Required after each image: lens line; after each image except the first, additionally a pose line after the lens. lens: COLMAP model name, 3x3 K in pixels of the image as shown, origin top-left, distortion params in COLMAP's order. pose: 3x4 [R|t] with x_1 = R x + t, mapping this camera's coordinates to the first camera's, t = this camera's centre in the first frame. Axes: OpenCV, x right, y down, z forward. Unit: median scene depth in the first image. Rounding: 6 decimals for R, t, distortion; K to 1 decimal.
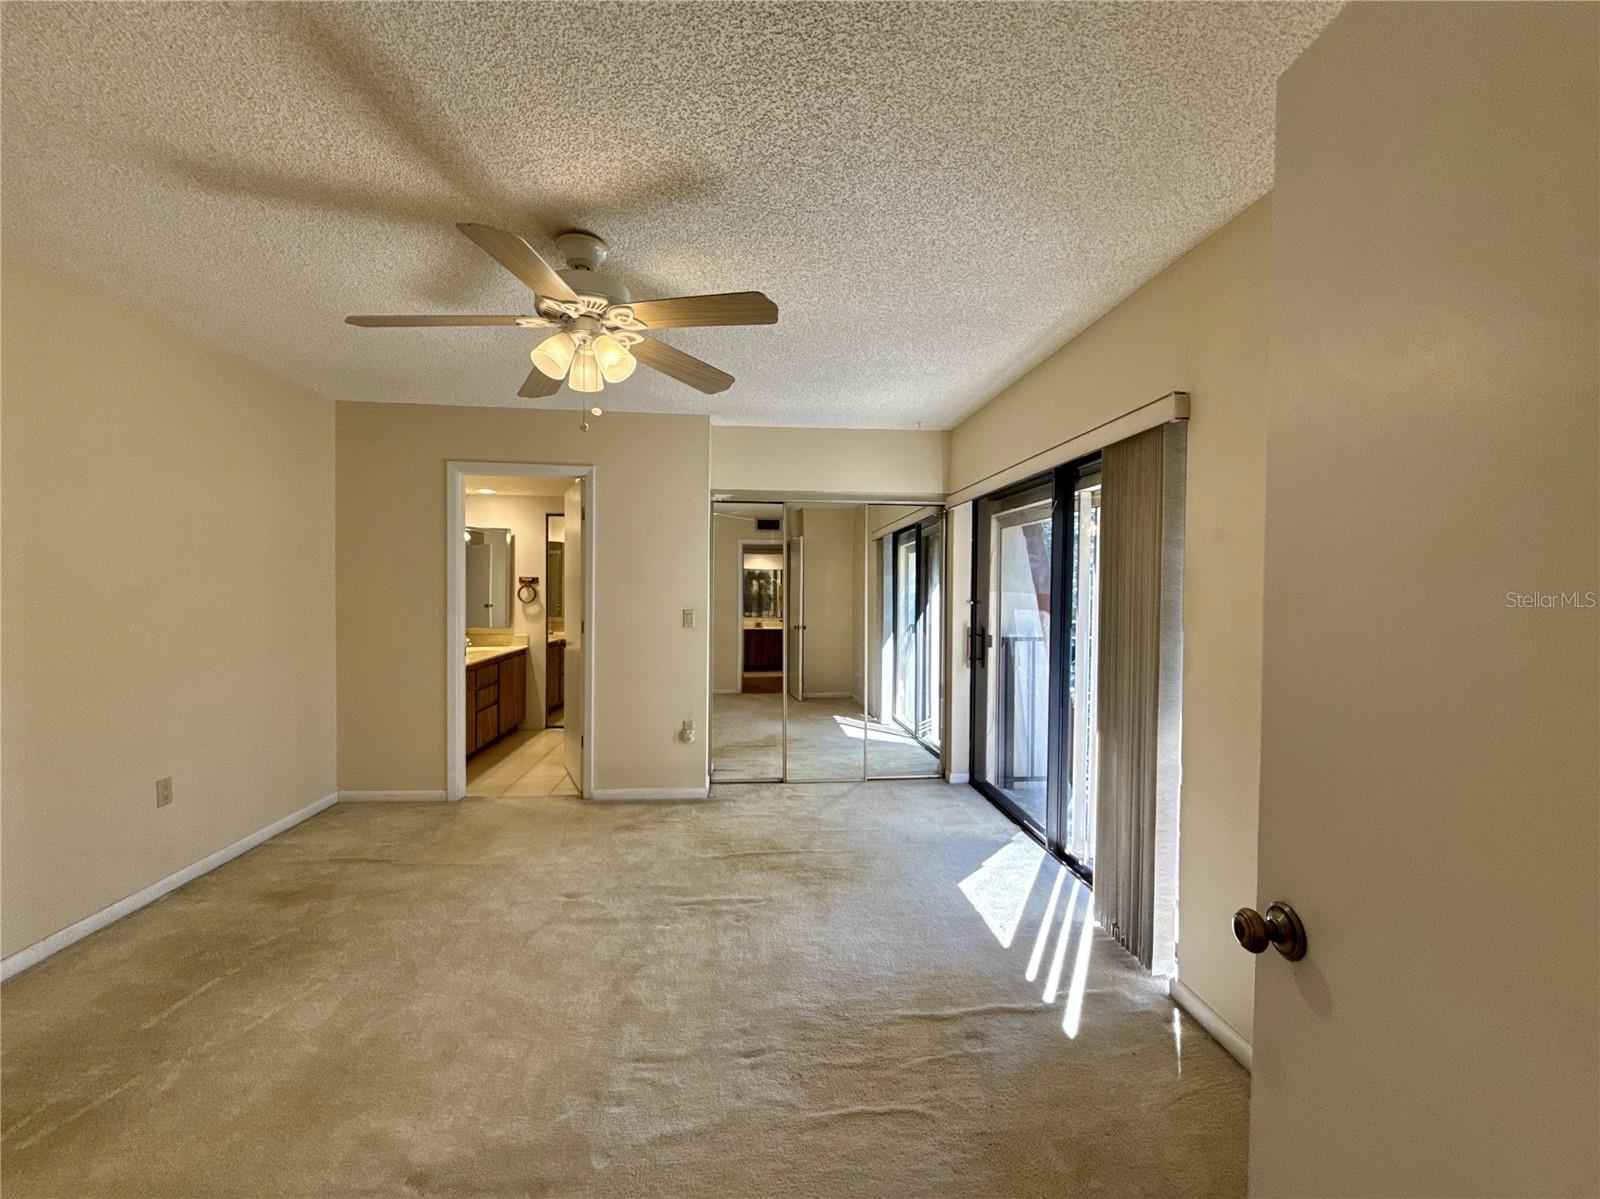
lens RADIAL K [[640.5, 0, 804.1], [0, 640.5, 594.9], [0, 0, 1]] dist [-0.003588, 0.000831]
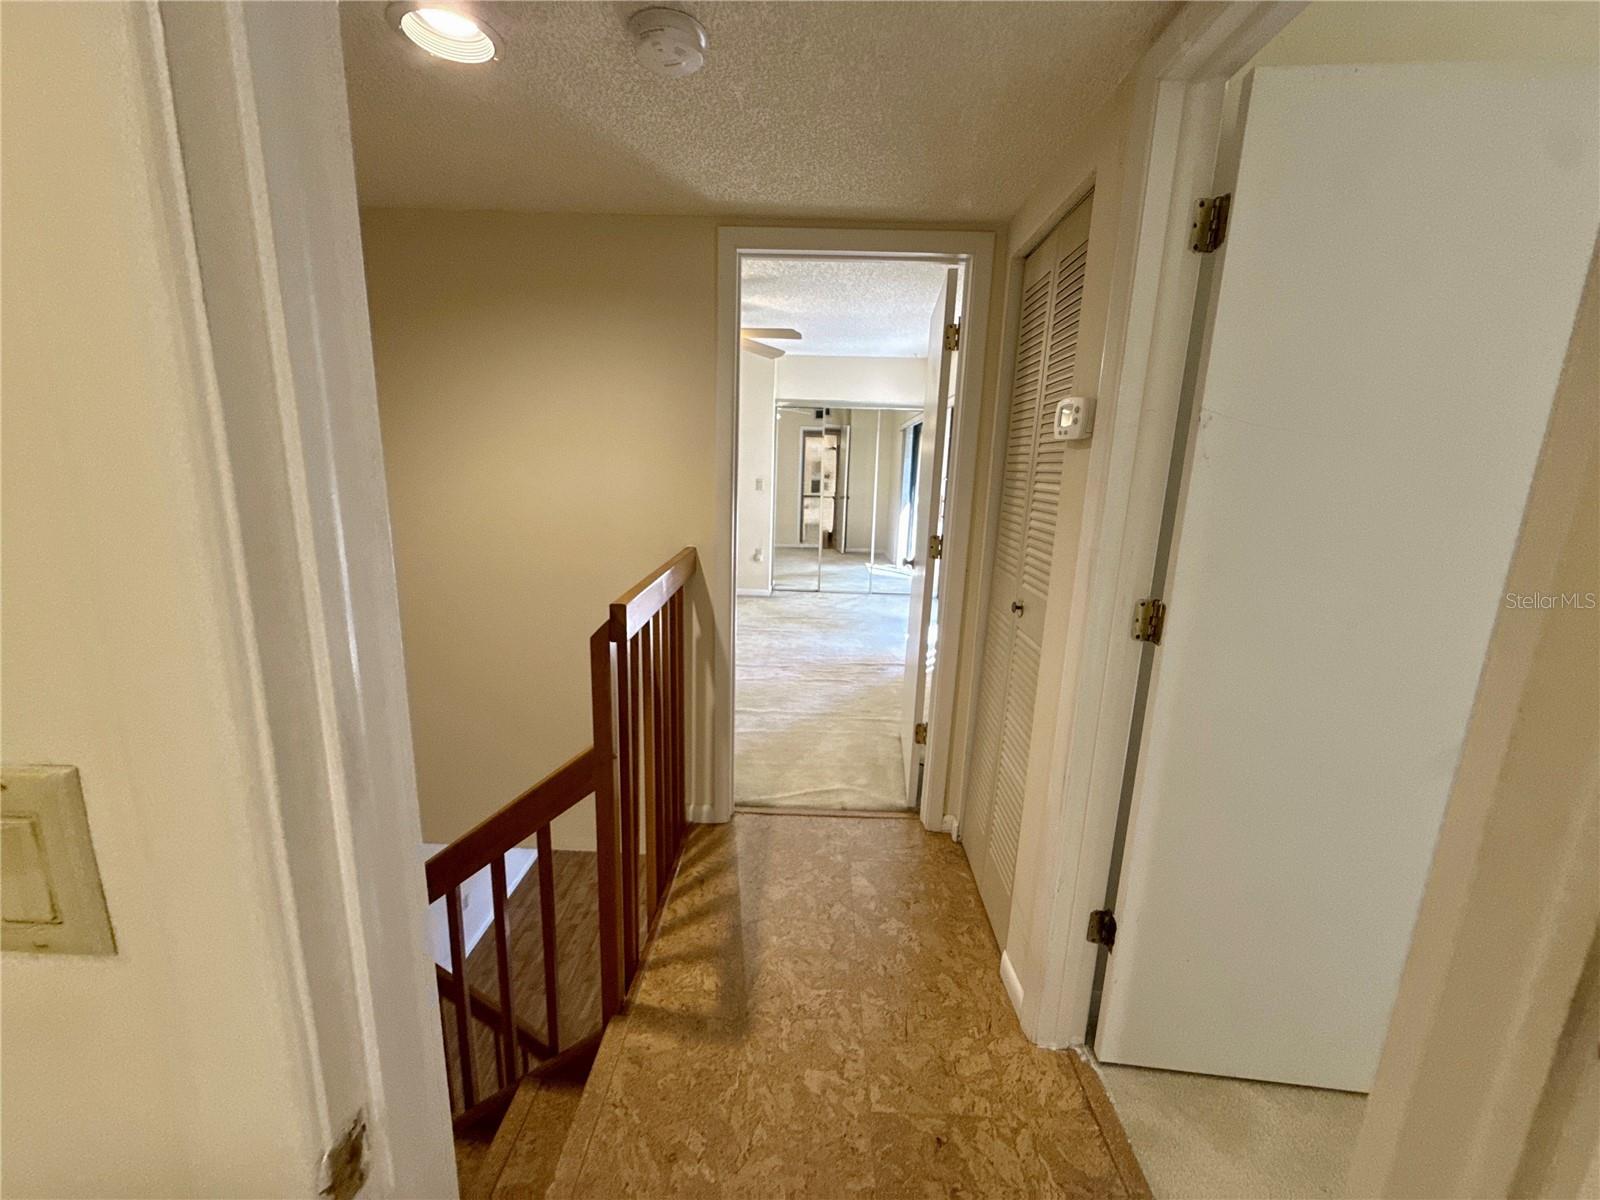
lens RADIAL K [[640.5, 0, 797.8], [0, 640.5, 601.1], [0, 0, 1]] dist [-0.003588, 0.000831]
pose [[0.992235, 0.047278, -0.115043, 0.120455], [-0.023816, 0.980043, 0.197351, 0.005718], [0.122078, -0.193079, 0.973559, -0.652598]]
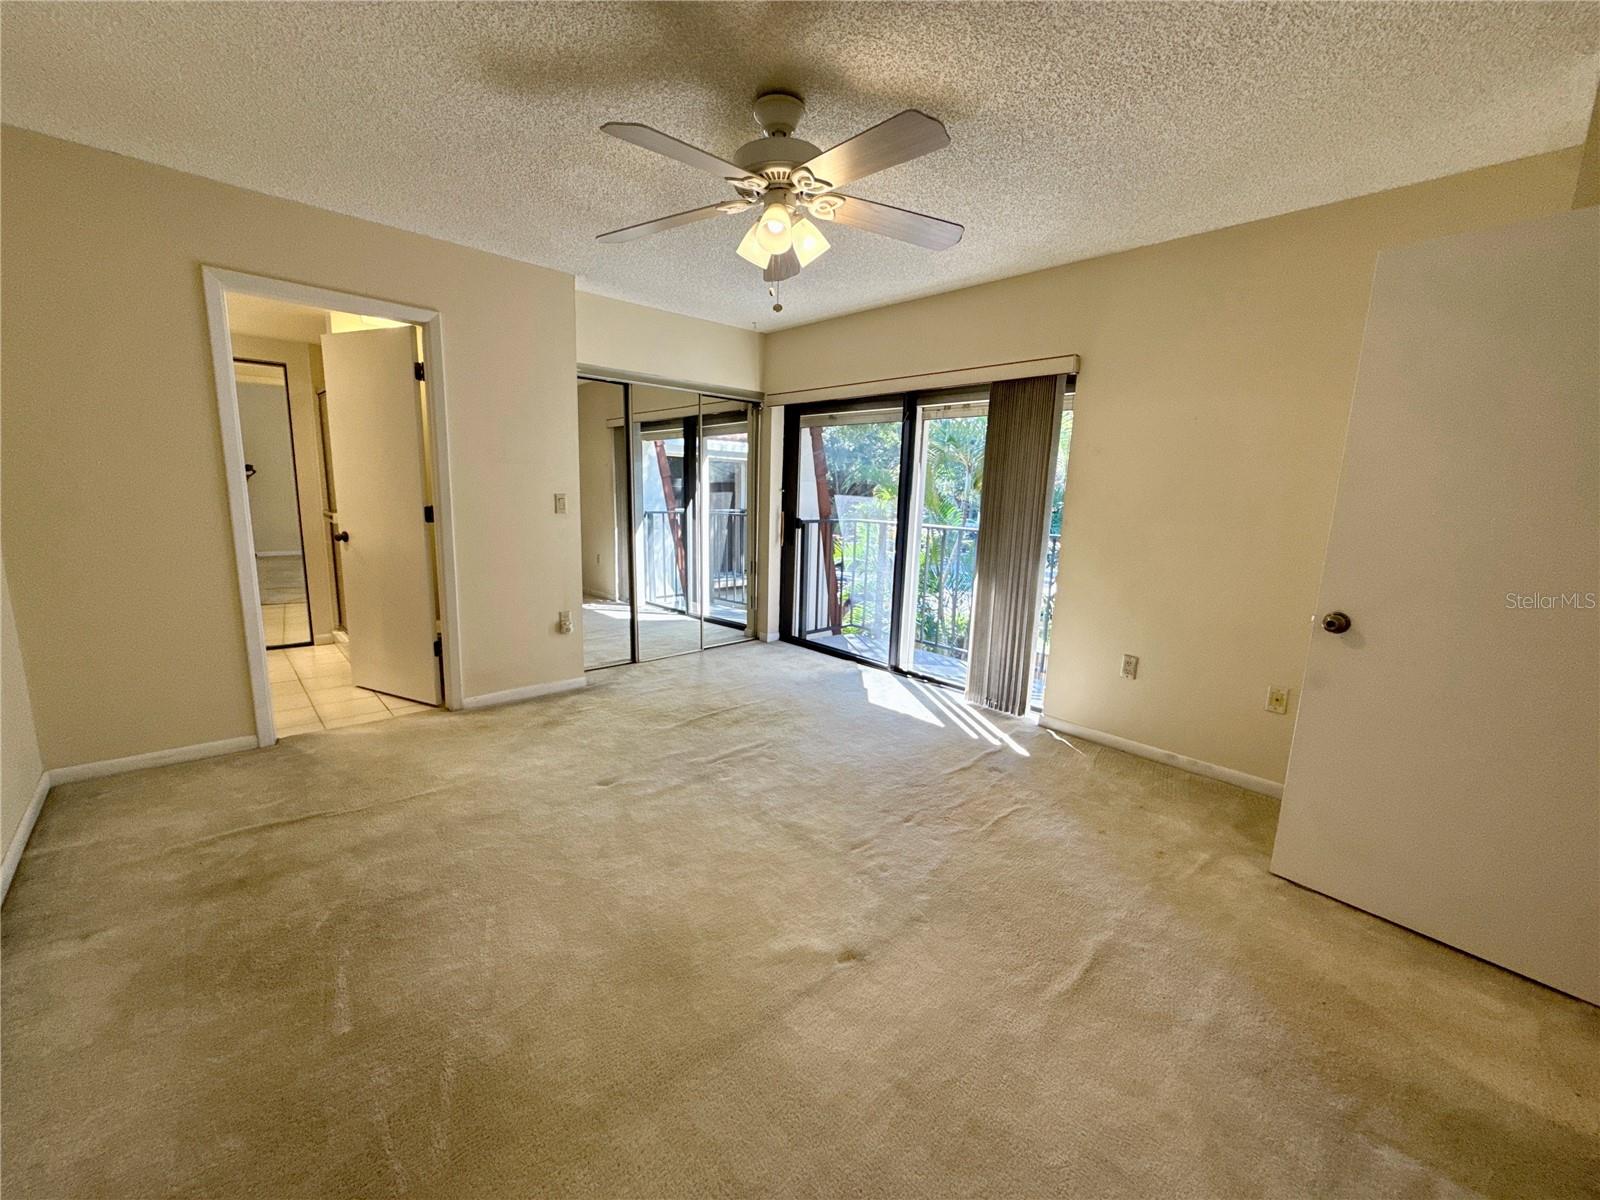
lens RADIAL K [[640.5, 0, 747.5], [0, 640.5, 592.5], [0, 0, 1]] dist [-0.003588, 0.000831]
pose [[0.800712, -0.080395, 0.593630, -0.592957], [-0.019524, 0.986925, 0.159994, 0.011766], [-0.598731, -0.139699, 0.788673, 0.097889]]
